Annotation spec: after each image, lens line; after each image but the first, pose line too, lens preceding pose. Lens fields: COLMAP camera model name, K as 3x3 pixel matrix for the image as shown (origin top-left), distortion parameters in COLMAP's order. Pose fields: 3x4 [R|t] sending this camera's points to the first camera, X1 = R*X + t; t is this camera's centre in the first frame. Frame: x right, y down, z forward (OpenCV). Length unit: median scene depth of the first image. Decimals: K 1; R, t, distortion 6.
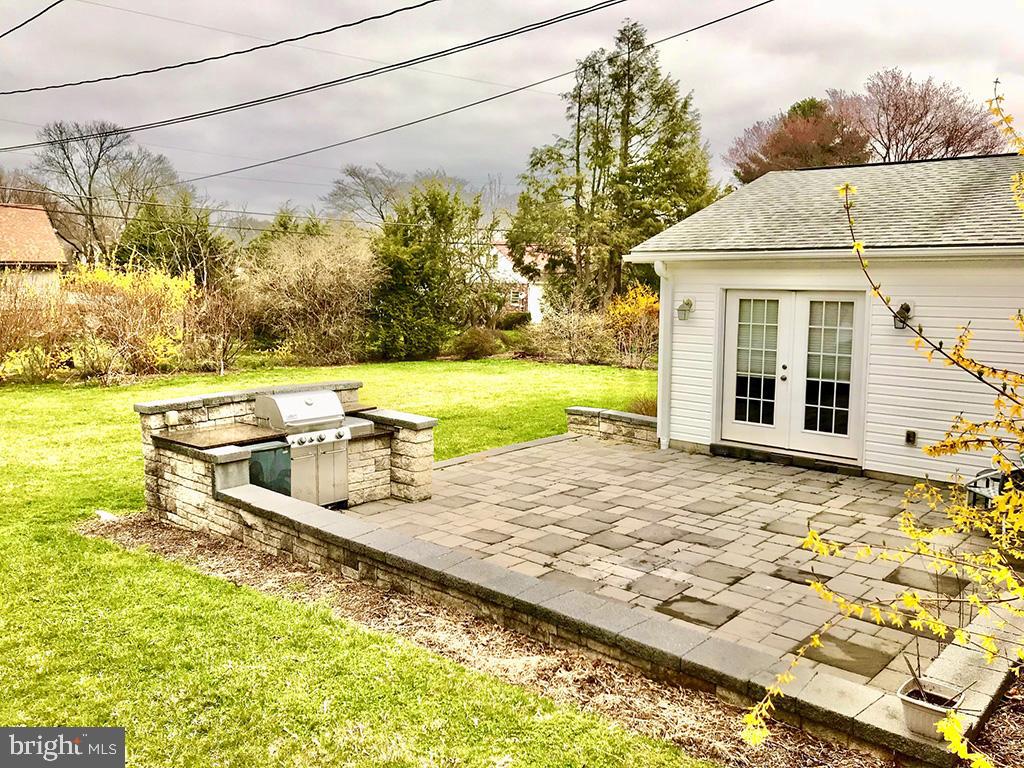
lens RADIAL K [[839.4, 0, 504.9], [0, 839.4, 389.9], [0, 0, 1]] dist [0.004803, -0.000798]
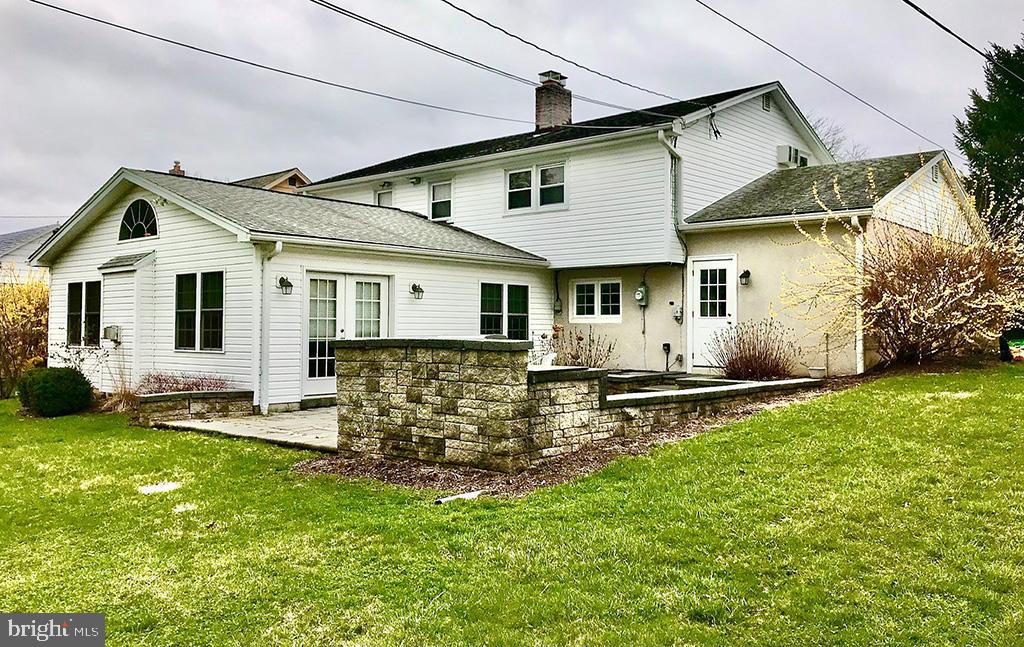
lens RADIAL K [[866.7, 0, 511.0], [0, 866.7, 322.8], [0, 0, 1]] dist [0.000305, 0.000112]
pose [[-0.020337, 0.004181, 0.999784, -1.017031], [0.135413, 0.990788, -0.001389, -0.002090], [-0.990581, 0.135355, -0.020716, 0.750546]]
